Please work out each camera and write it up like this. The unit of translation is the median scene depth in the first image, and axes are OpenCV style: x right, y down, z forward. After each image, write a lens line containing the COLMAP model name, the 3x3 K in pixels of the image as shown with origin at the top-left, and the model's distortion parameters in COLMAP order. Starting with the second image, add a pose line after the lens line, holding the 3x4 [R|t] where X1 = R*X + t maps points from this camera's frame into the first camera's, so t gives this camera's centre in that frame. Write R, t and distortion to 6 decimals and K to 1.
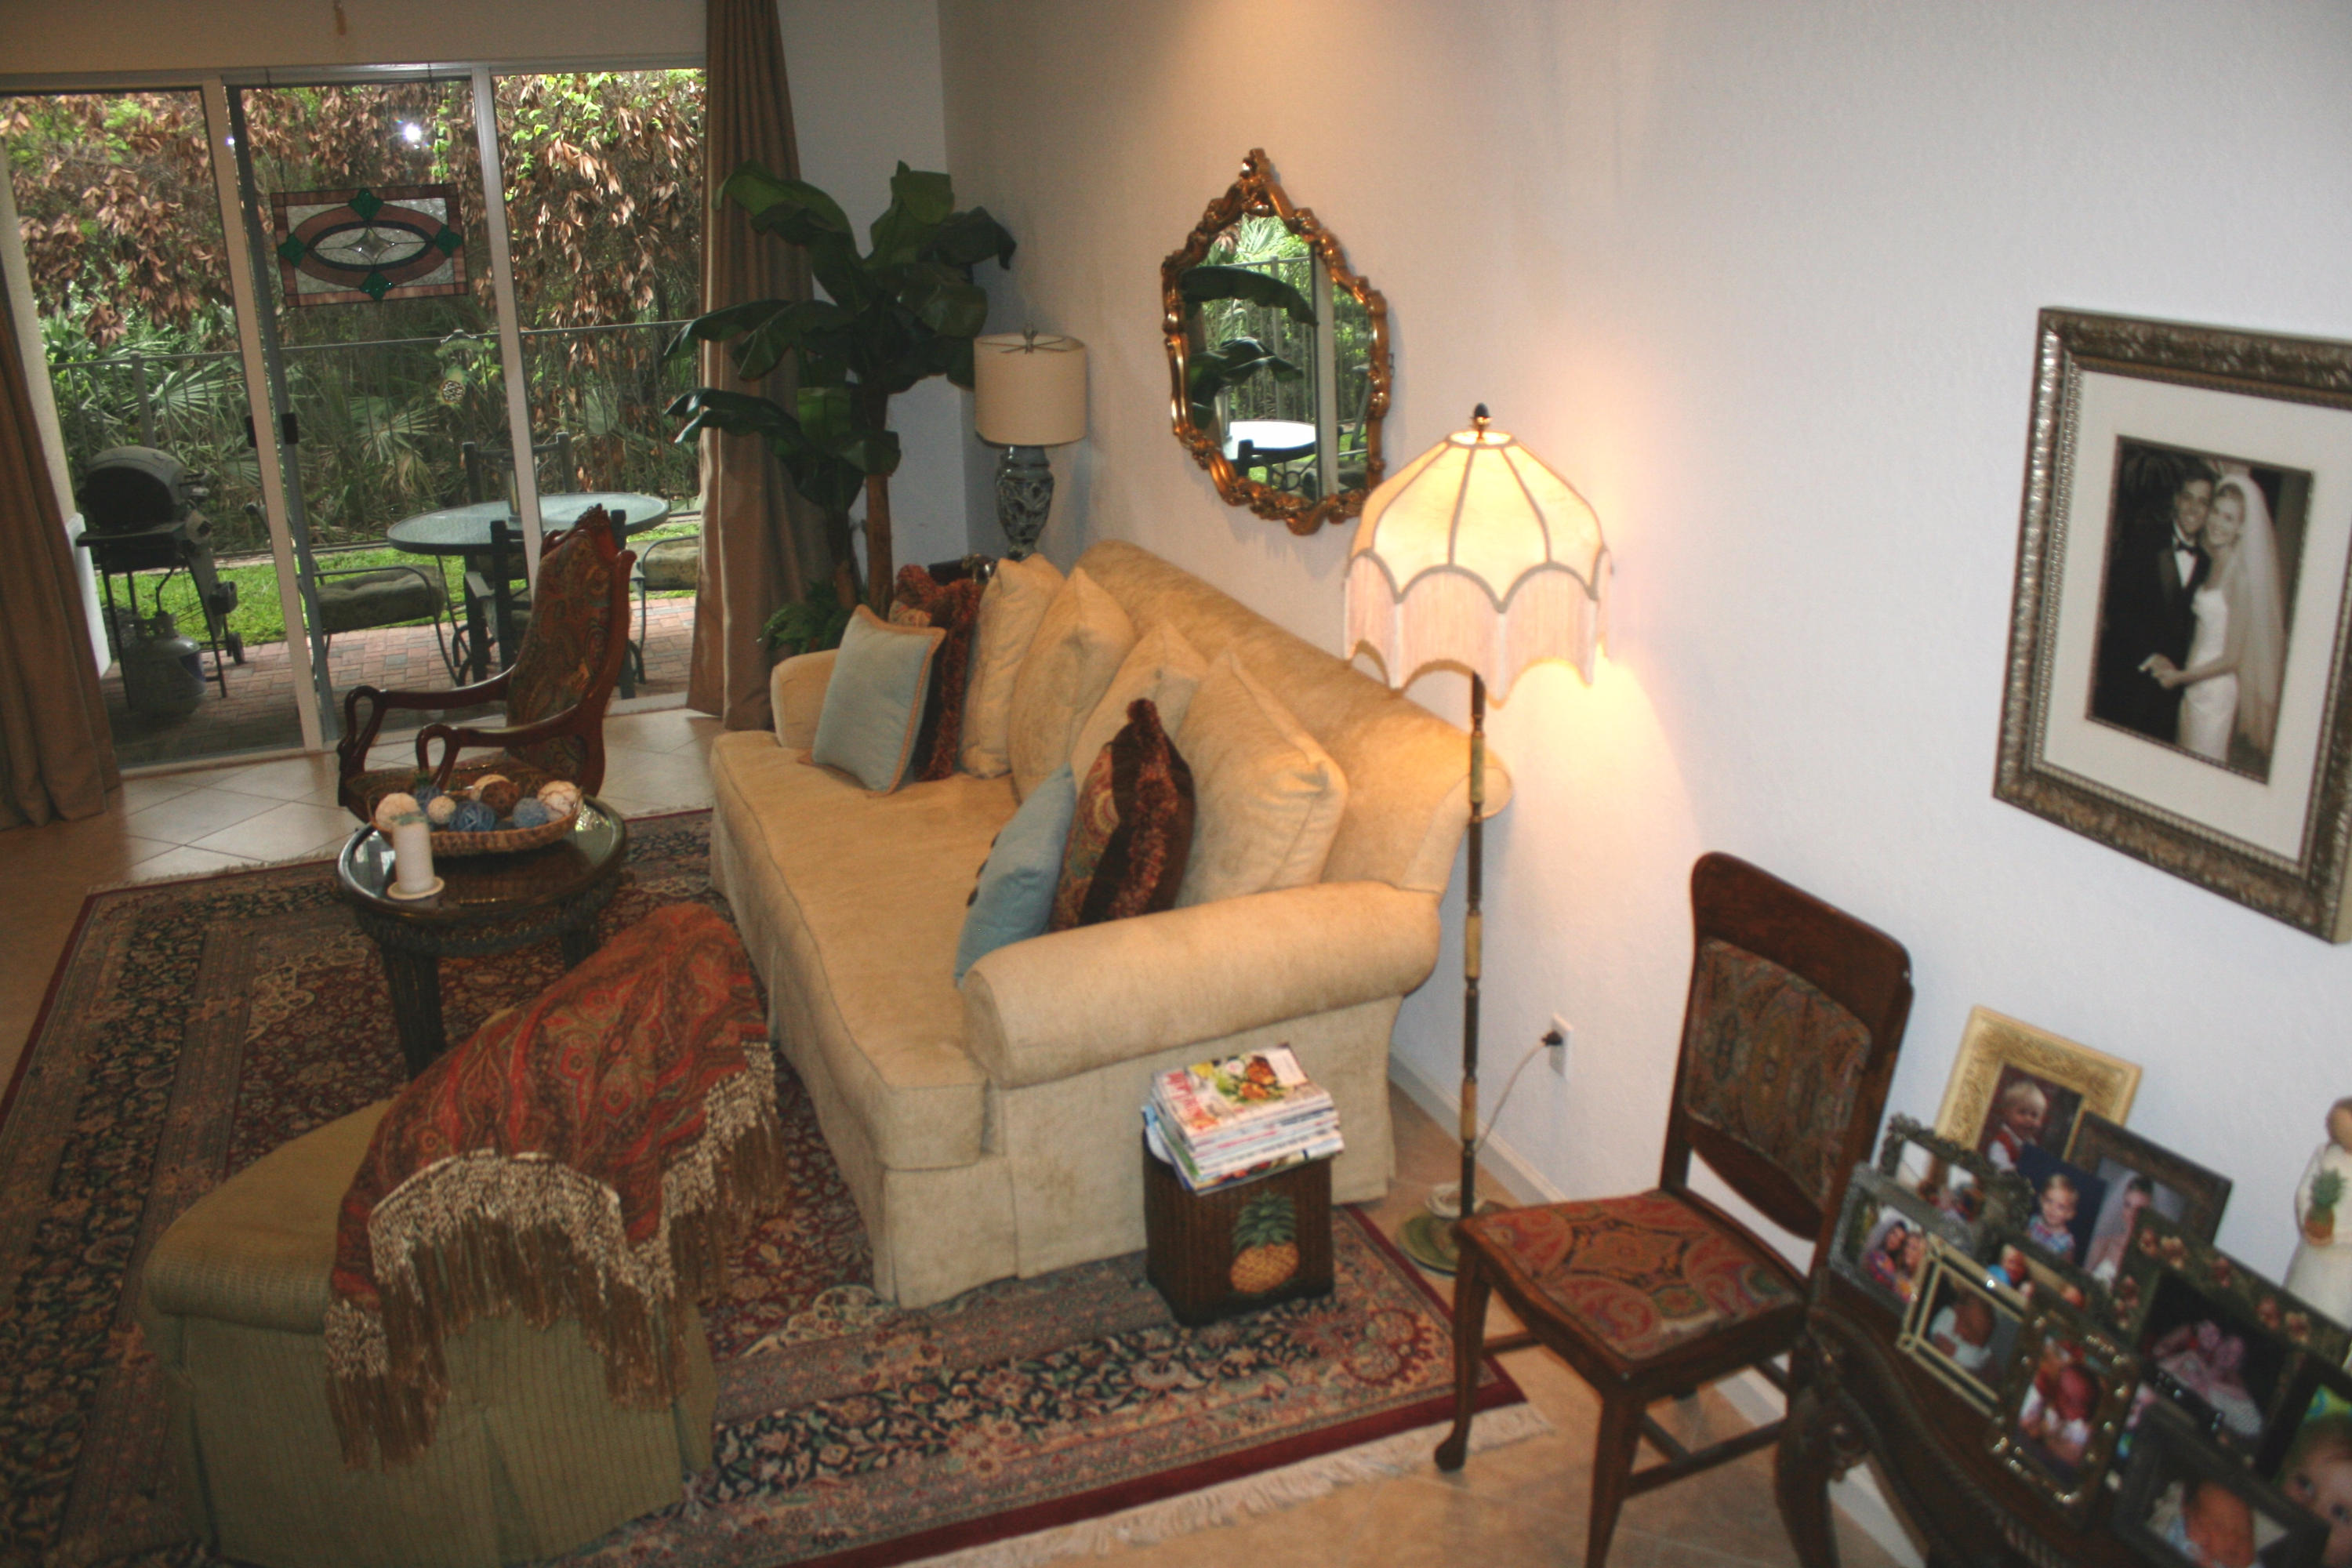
lens RADIAL K [[1961.2, 0, 1180.4], [0, 1961.2, 752.6], [0, 0, 1]] dist [-0.204085, 0.191948]
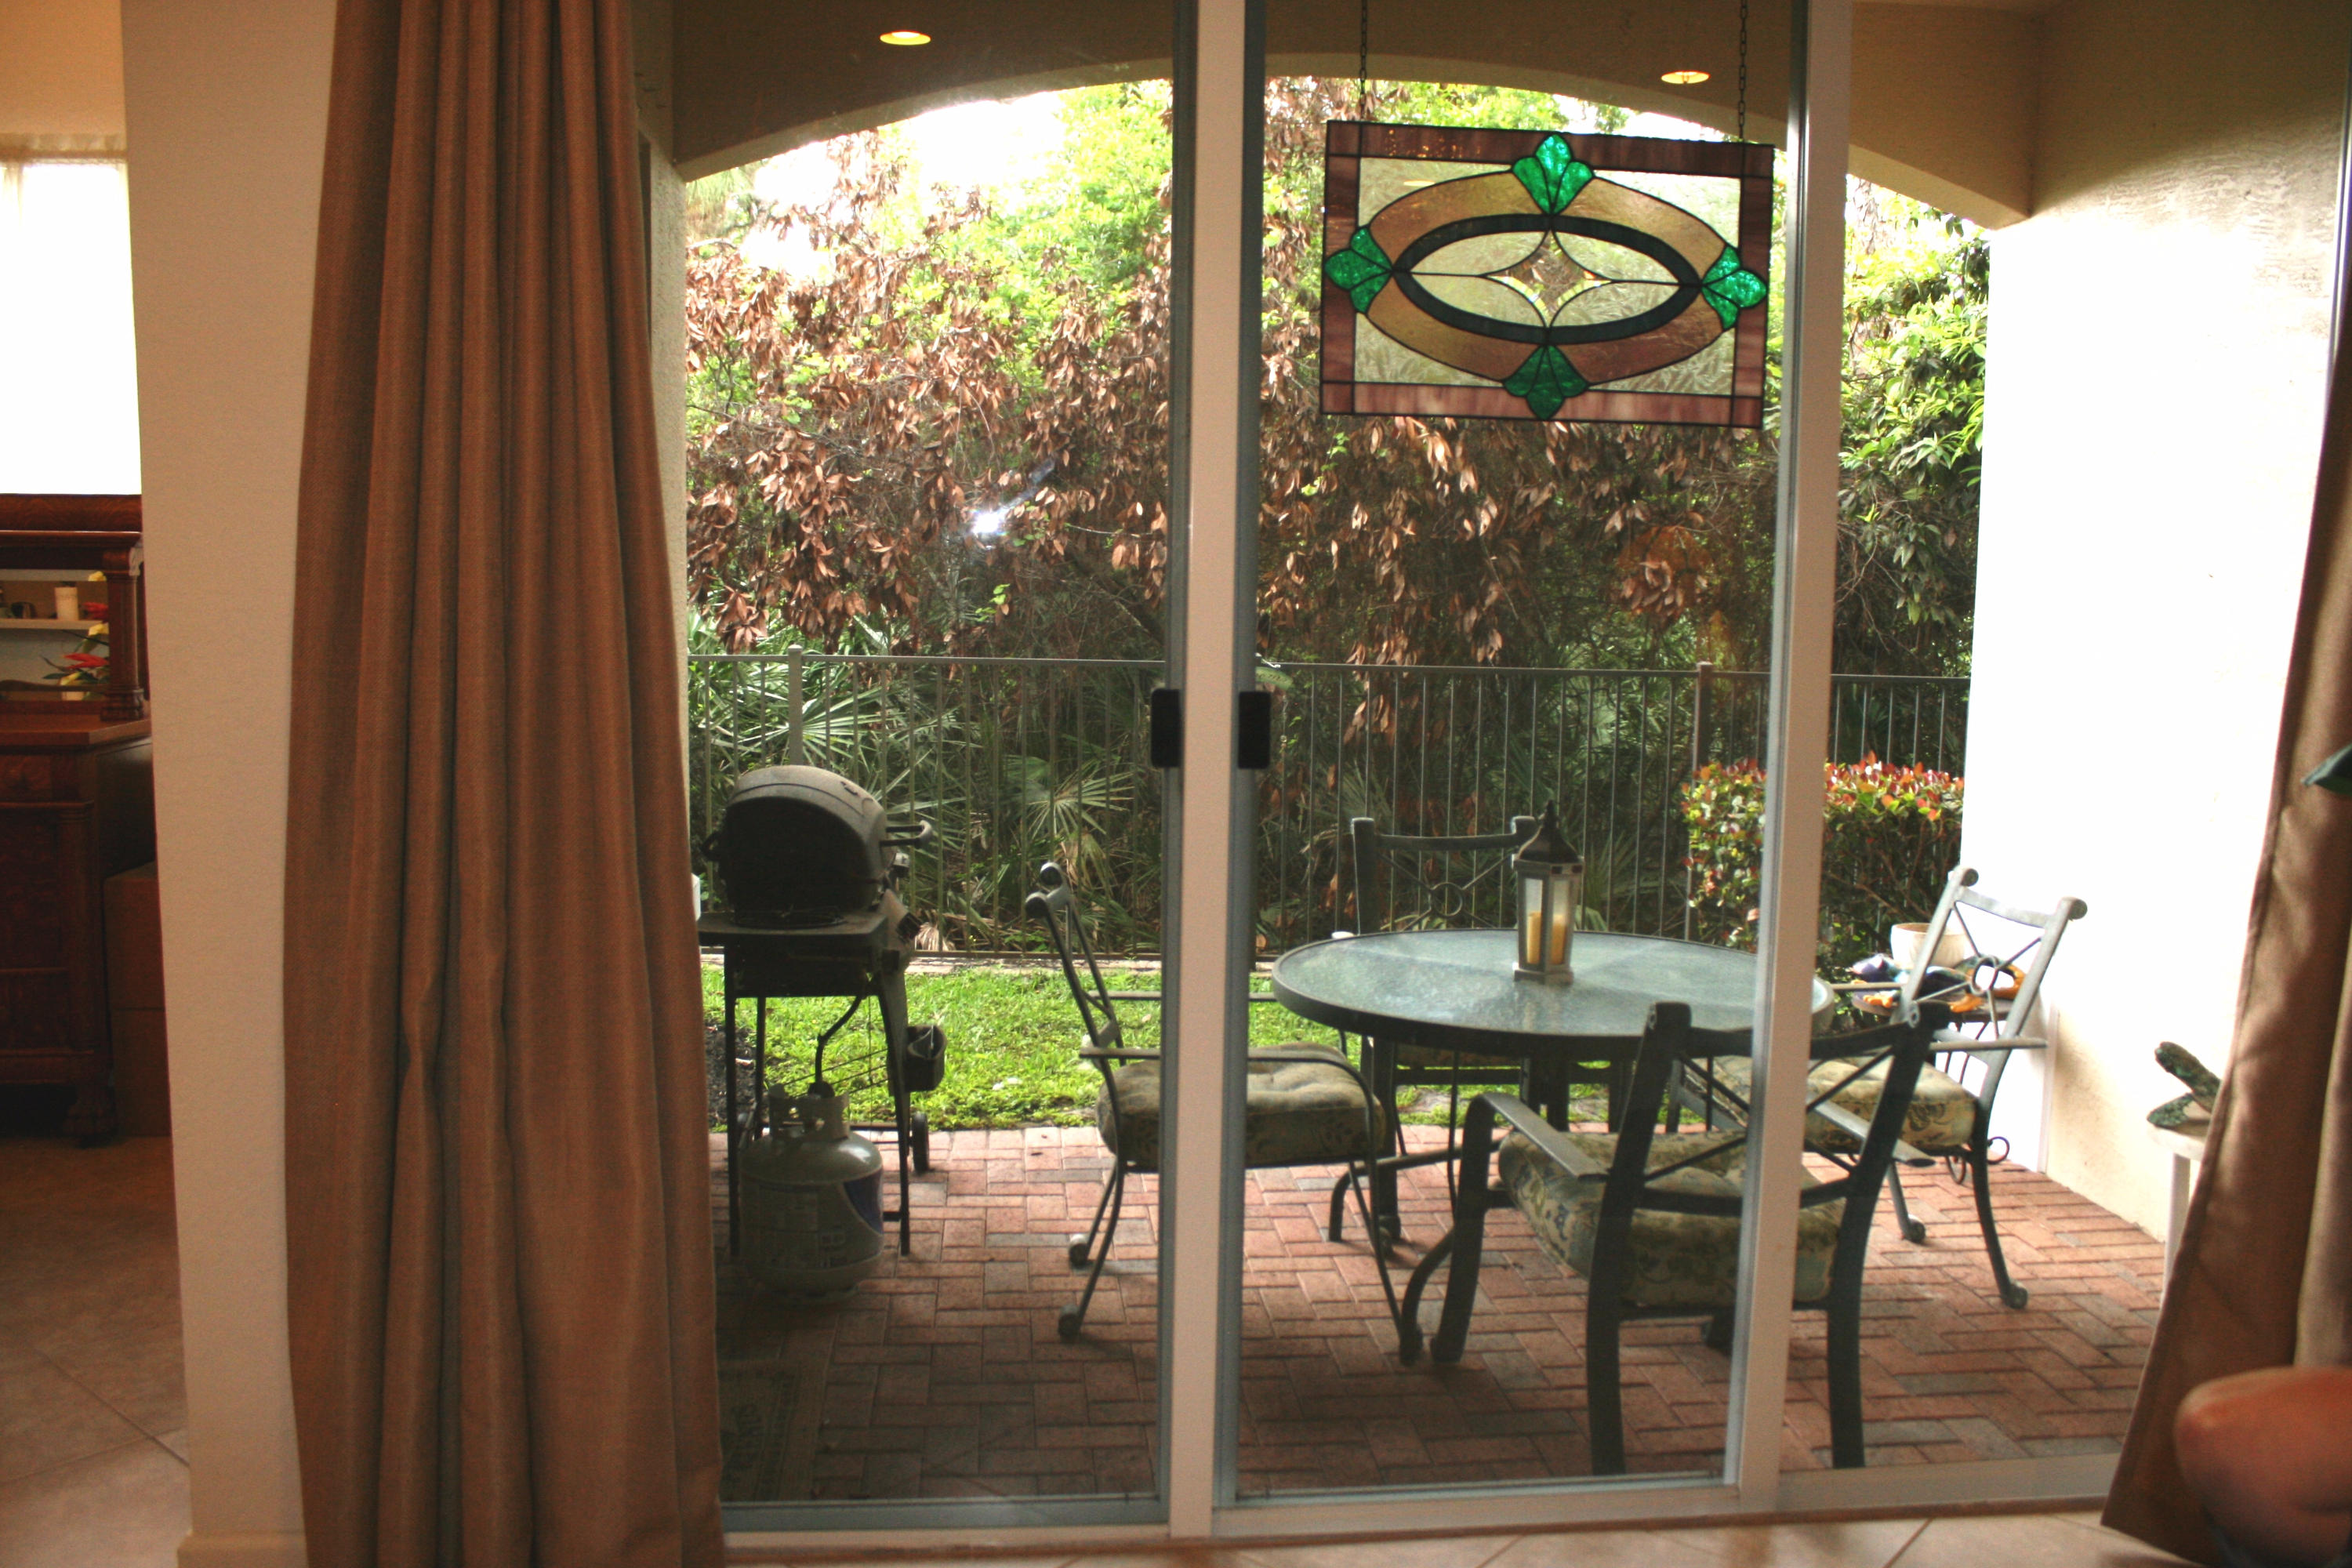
lens RADIAL K [[1961.2, 0, 1180.4], [0, 1961.2, 752.6], [0, 0, 1]] dist [-0.204085, 0.191948]
pose [[0.961865, 0.067804, -0.264987, -0.201286], [-0.124920, 0.970747, -0.205051, -0.042225], [0.243332, 0.230334, 0.942197, 0.323109]]
